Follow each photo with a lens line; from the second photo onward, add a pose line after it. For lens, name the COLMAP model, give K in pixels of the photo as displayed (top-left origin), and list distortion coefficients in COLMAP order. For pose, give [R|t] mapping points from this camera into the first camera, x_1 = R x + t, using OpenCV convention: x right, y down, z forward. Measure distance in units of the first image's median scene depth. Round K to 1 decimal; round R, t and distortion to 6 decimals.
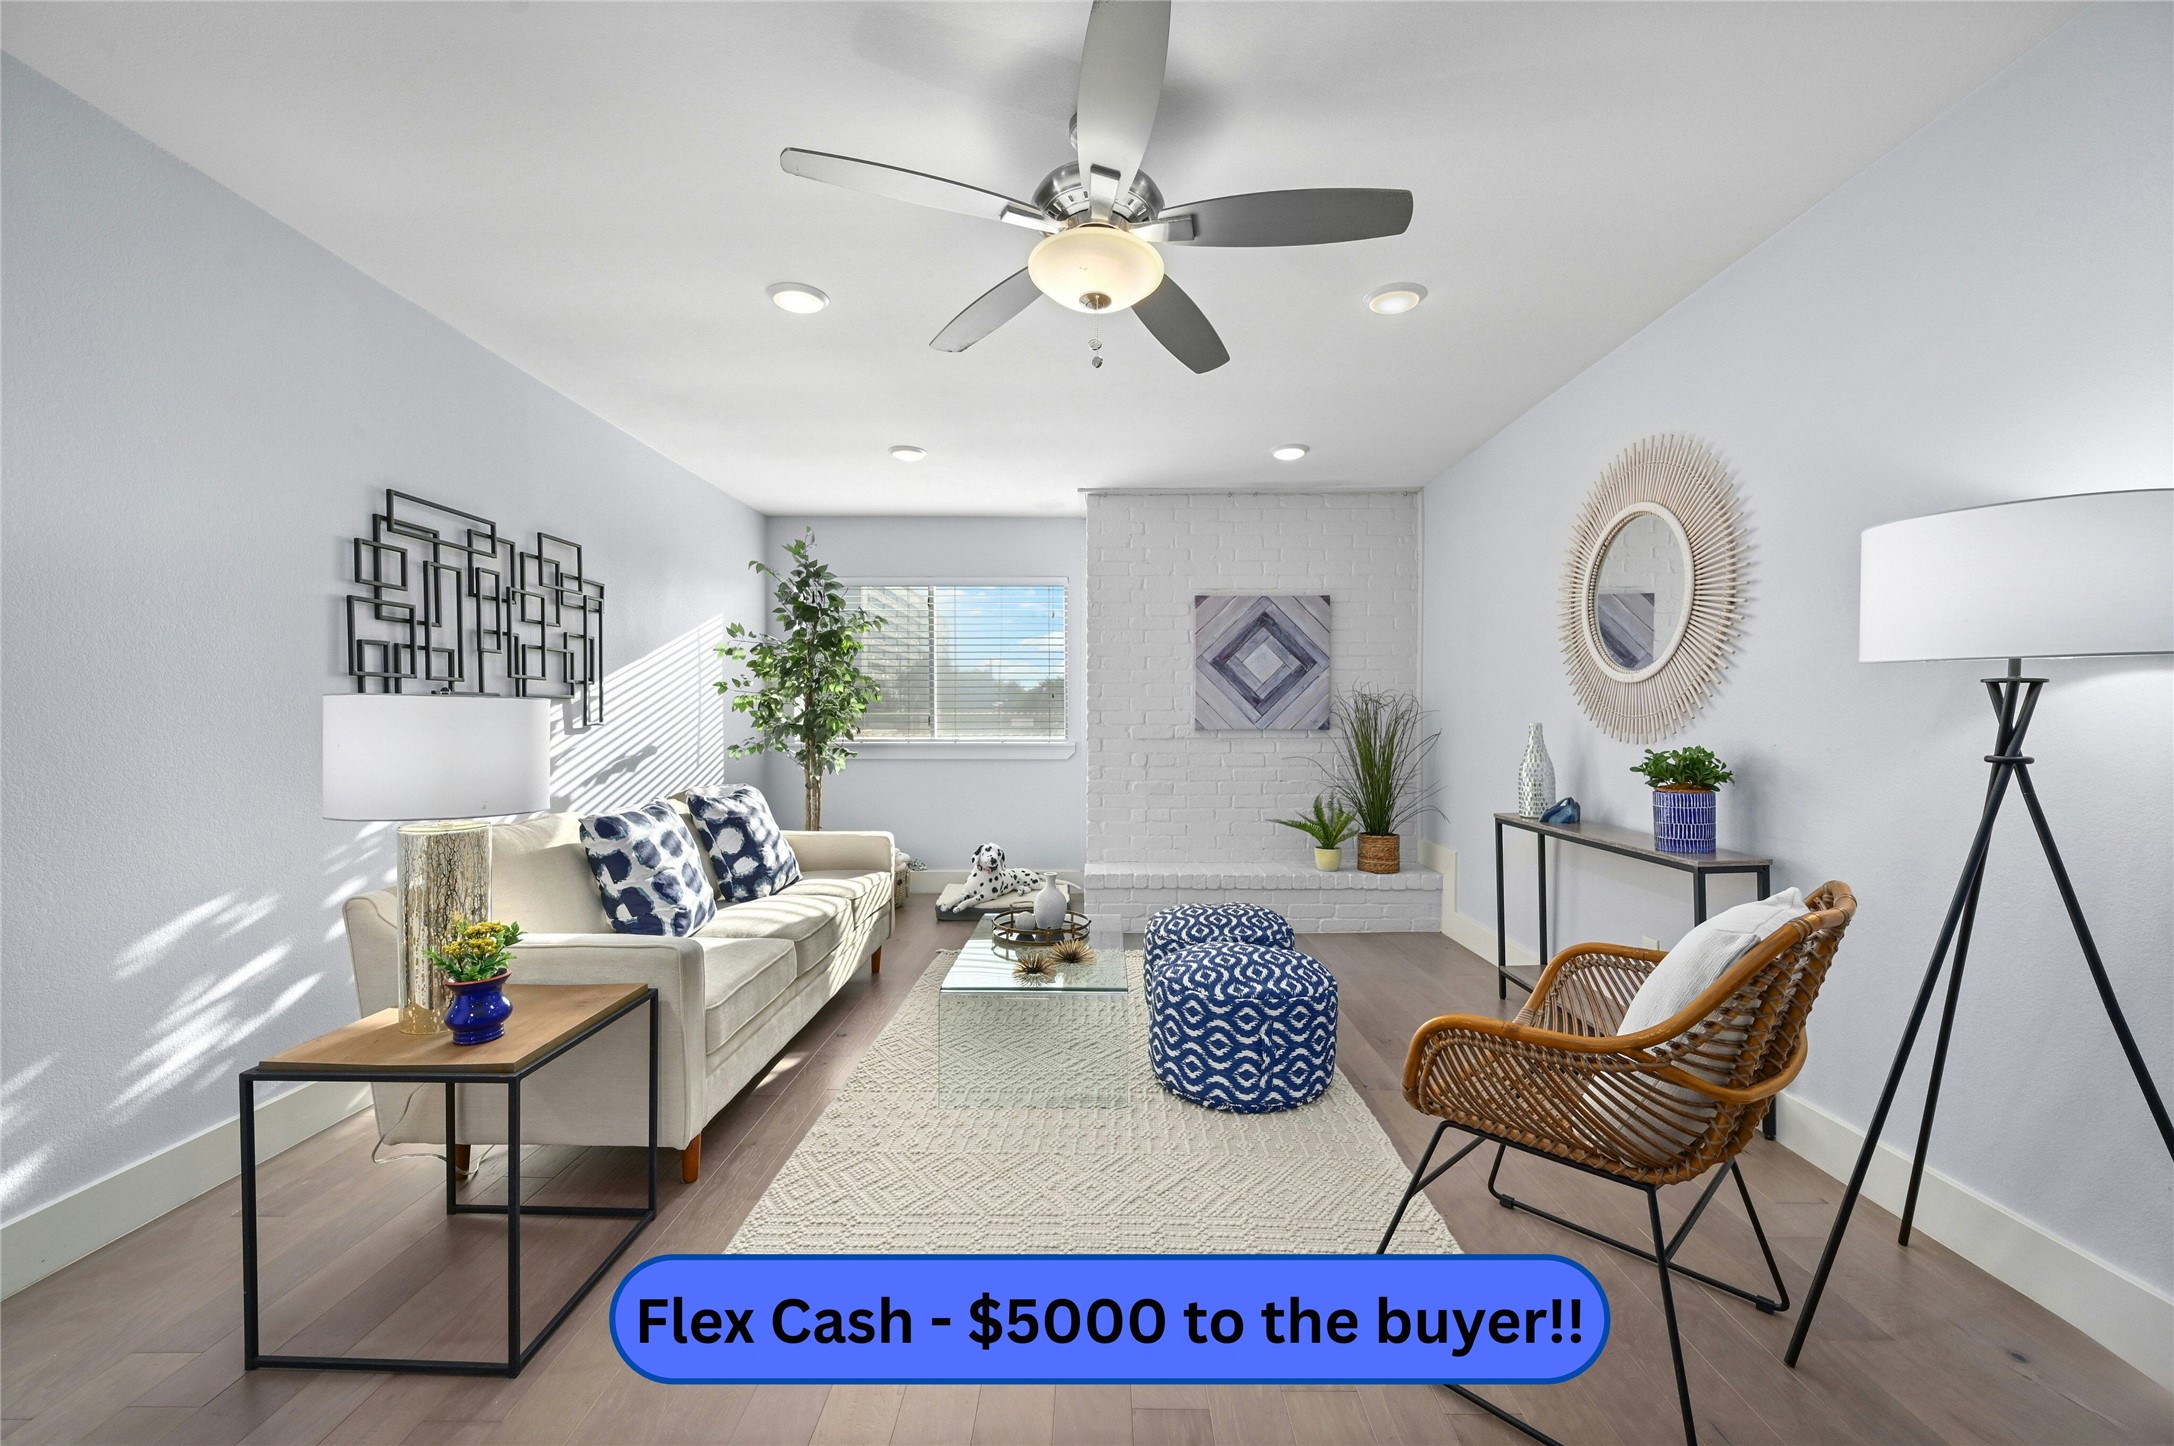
lens RADIAL K [[863.7, 0, 1086.3], [0, 863.7, 721.7], [0, 0, 1]] dist [-0.002696, -0.000258]
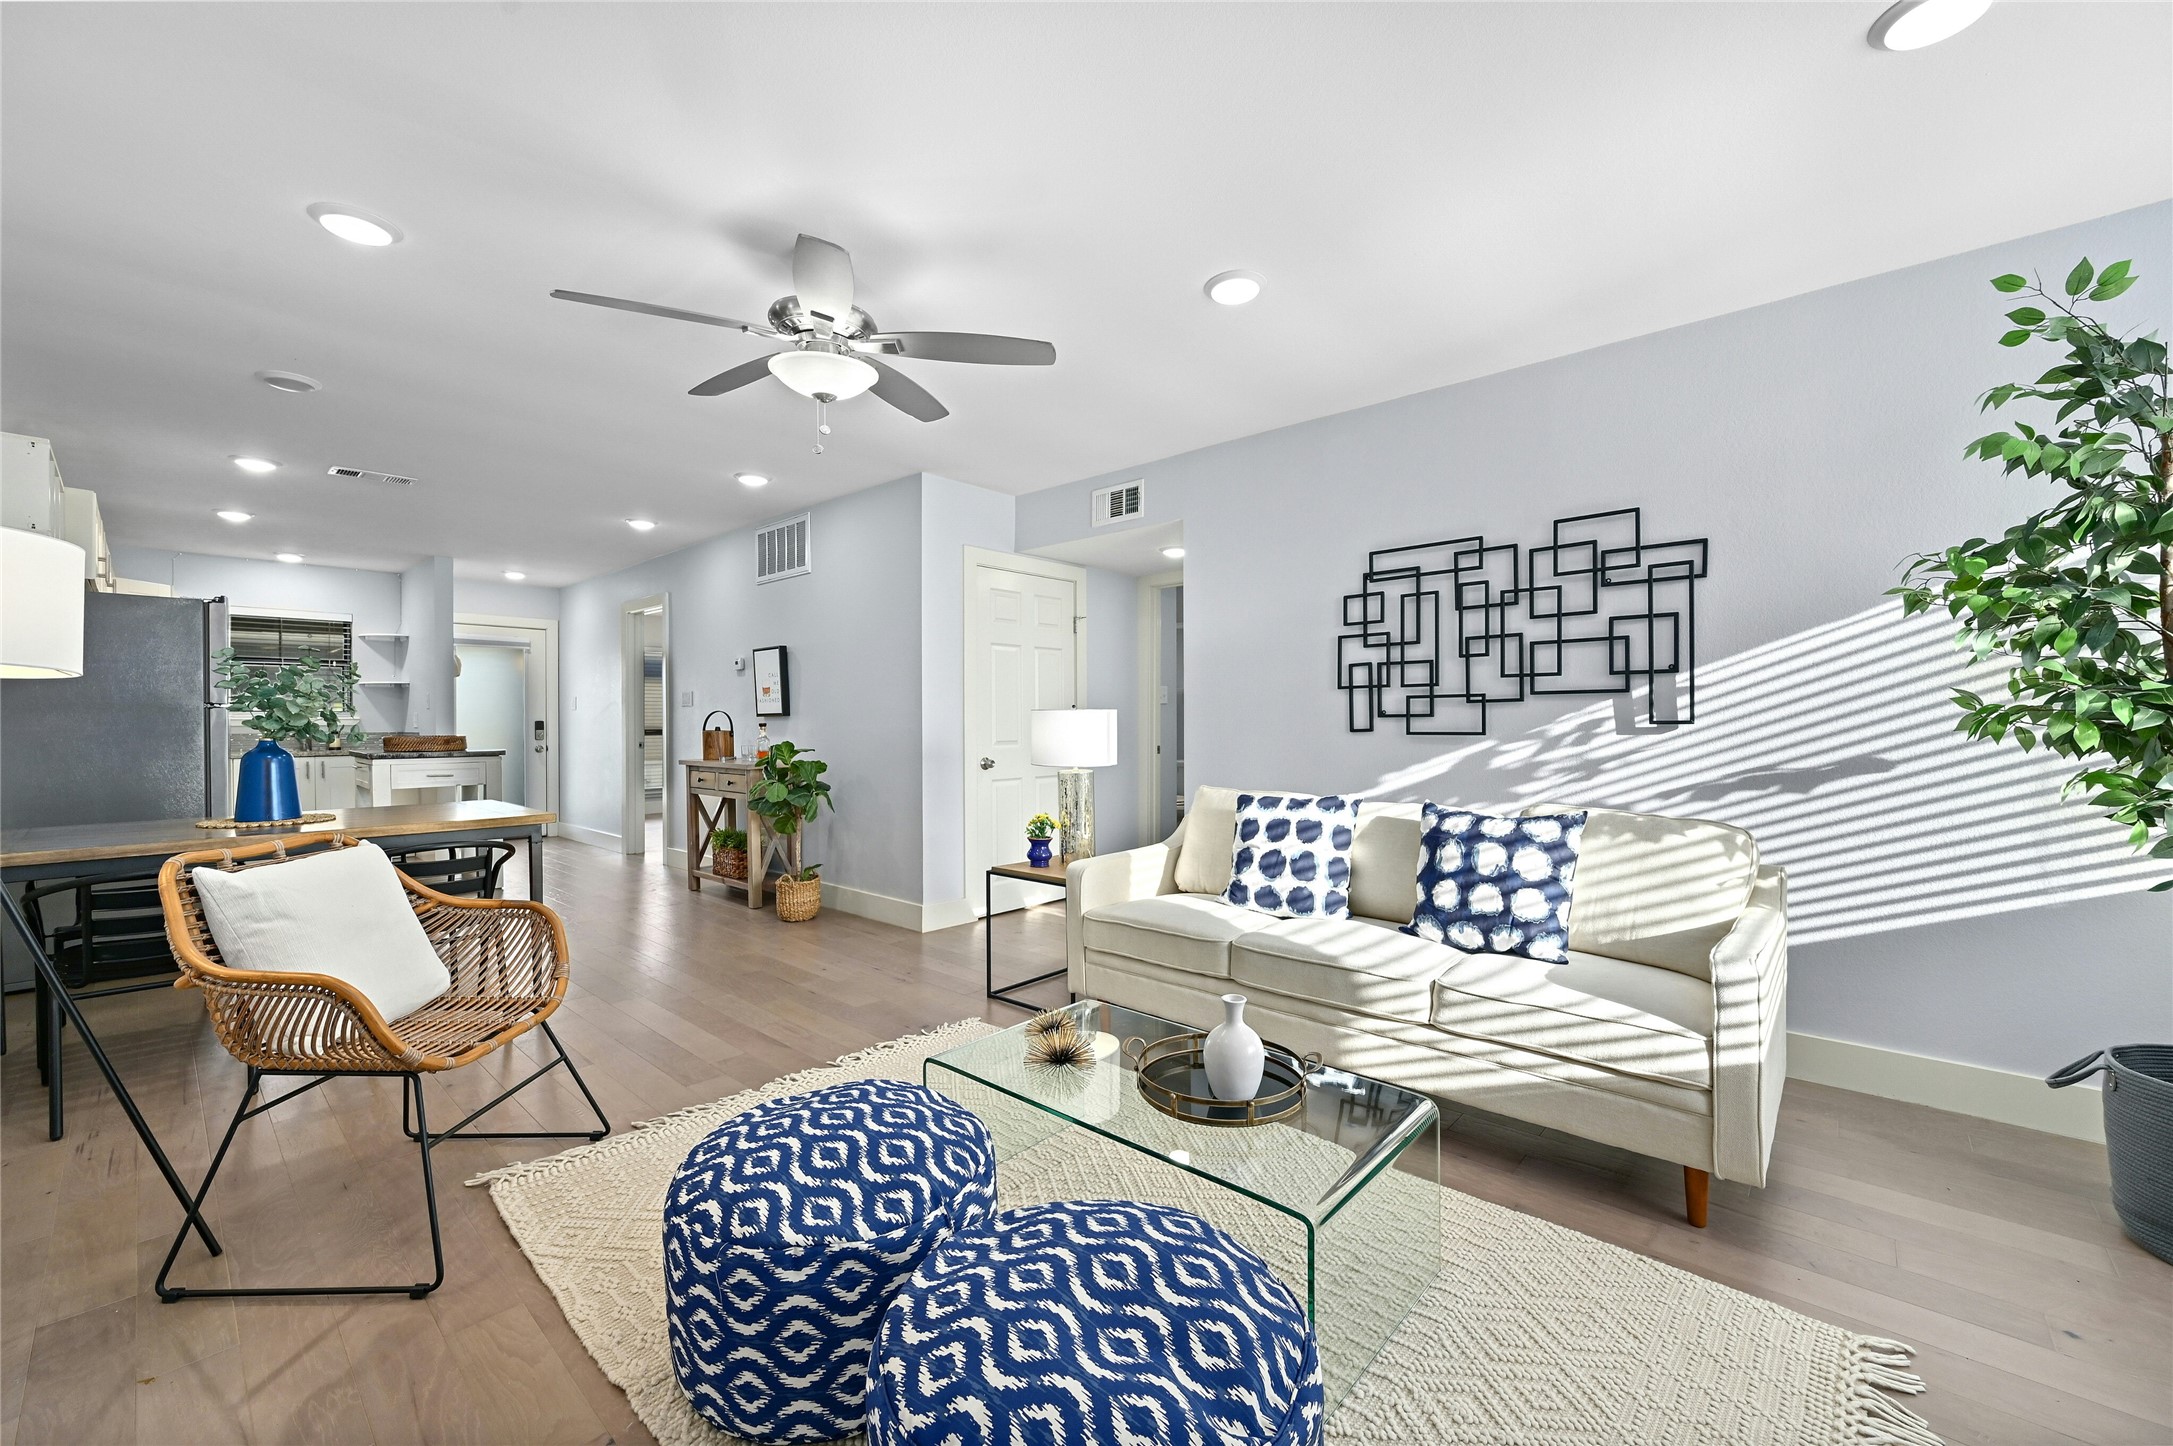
lens RADIAL K [[863.3, 0, 1092.3], [0, 863.3, 721.9], [0, 0, 1]] dist [-0.002696, -0.000258]
pose [[-0.662236, 0.011804, -0.749202, 0.388945], [0.008806, 0.999929, 0.007971, -0.008697], [0.749244, -0.001319, -0.662293, 1.164109]]
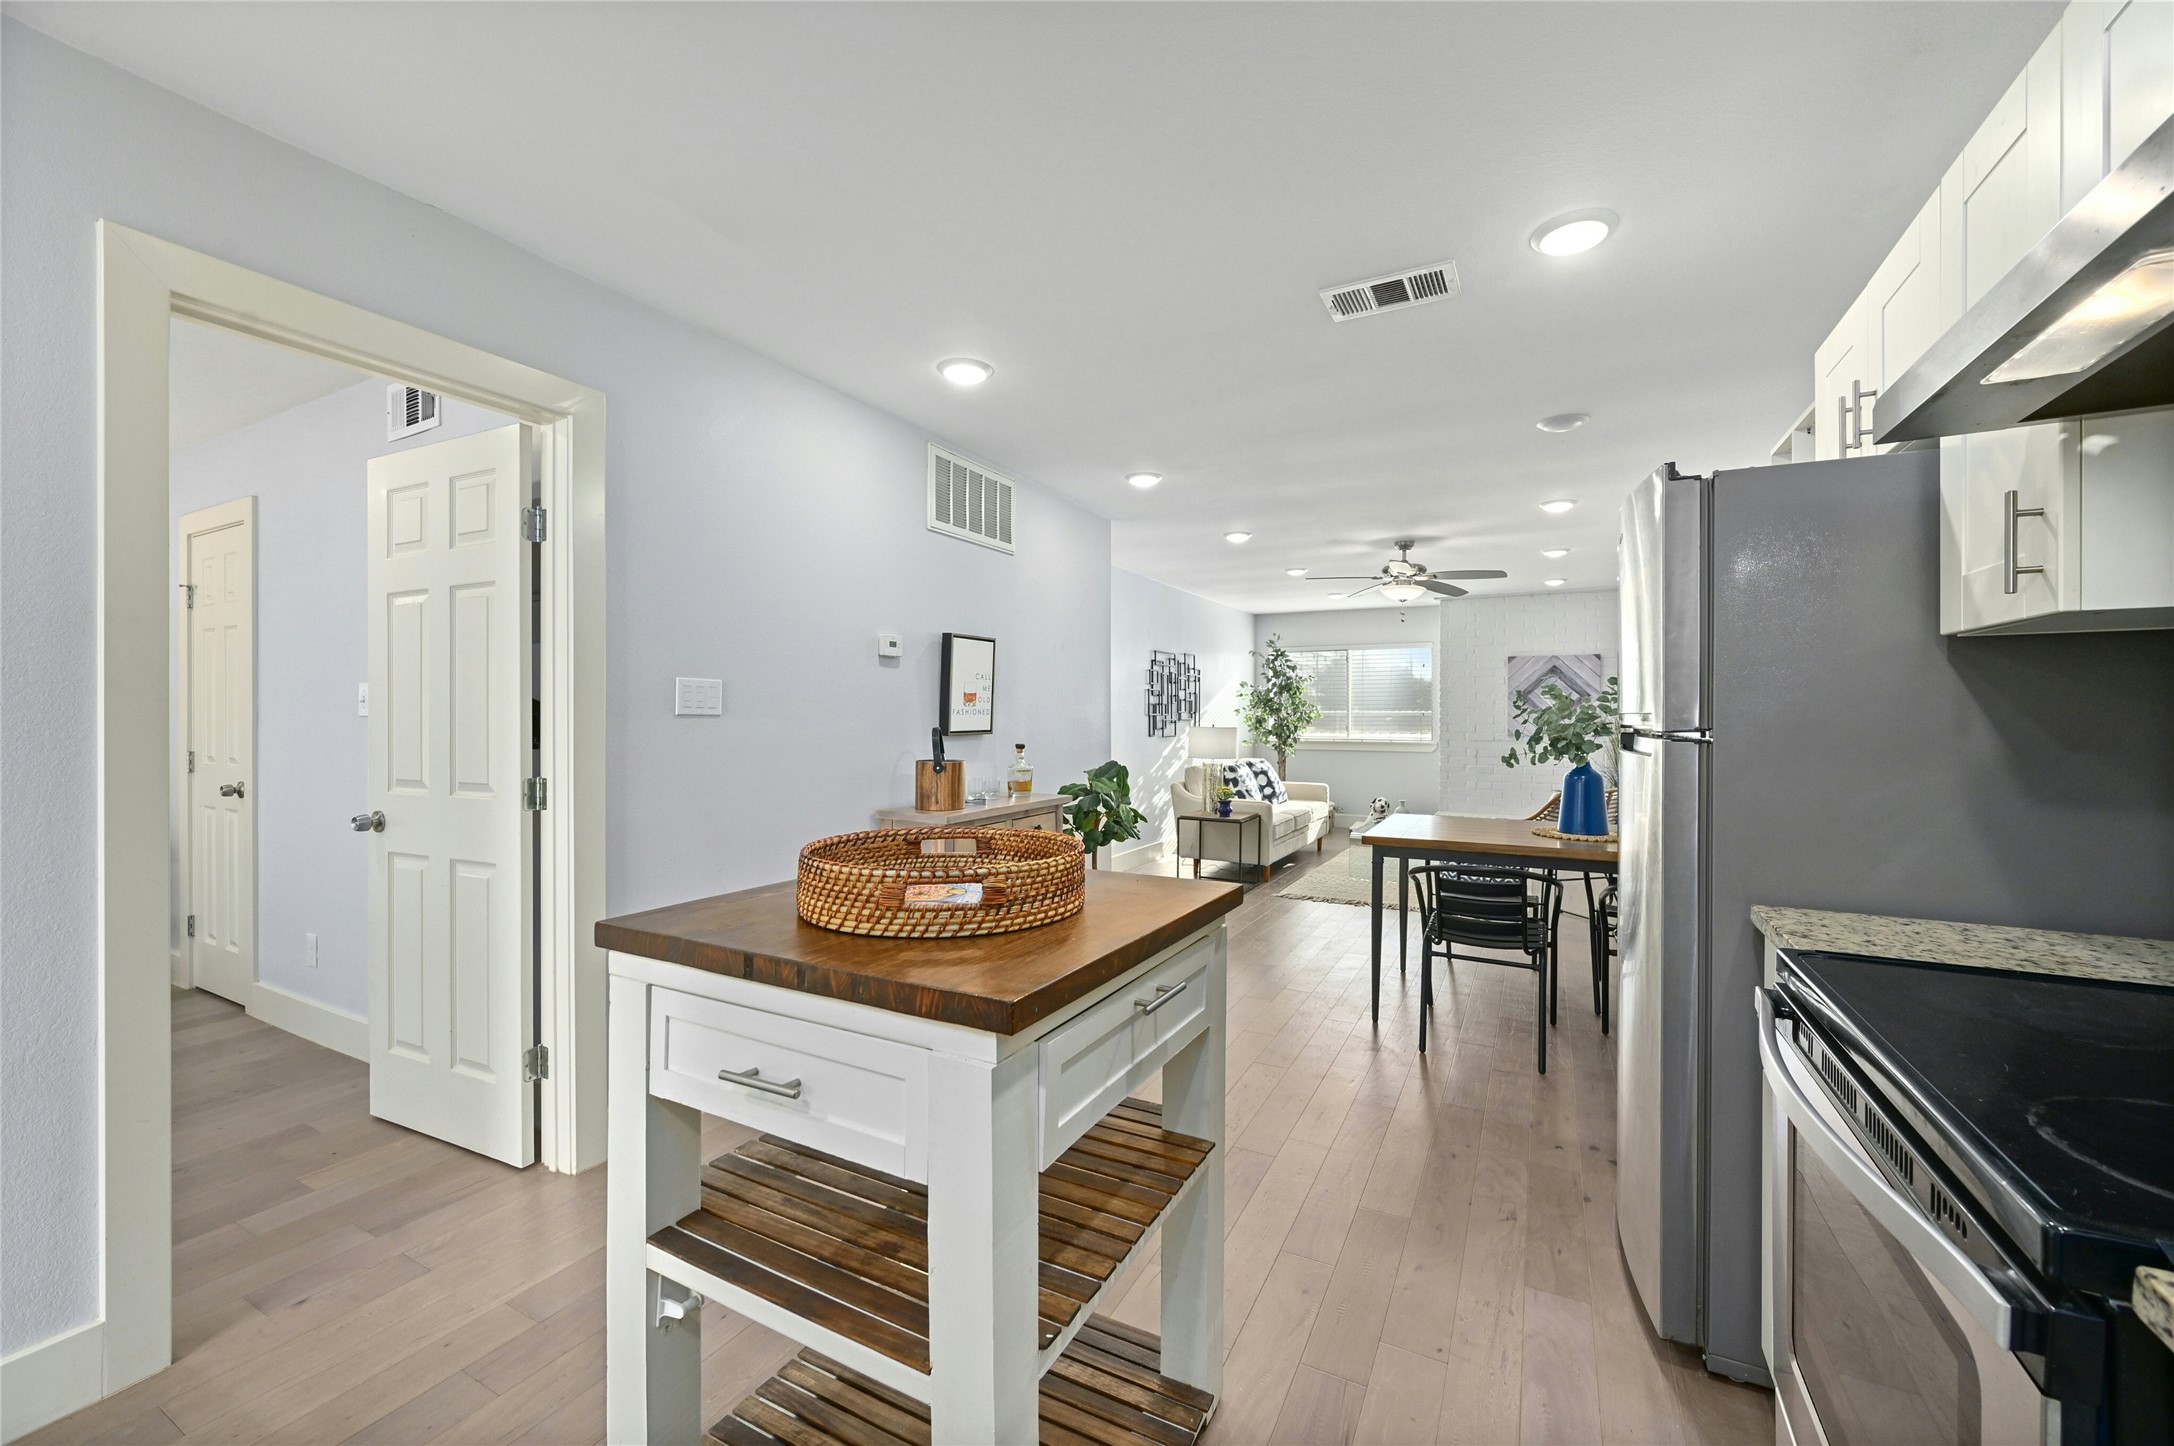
lens RADIAL K [[863.7, 0, 1081.7], [0, 863.7, 723.0], [0, 0, 1]] dist [-0.002696, -0.000258]
pose [[0.889256, 0.004196, -0.457391, 0.219426], [-0.003437, 0.999991, 0.002492, -0.023834], [0.457398, -0.000644, 0.889262, -1.242534]]
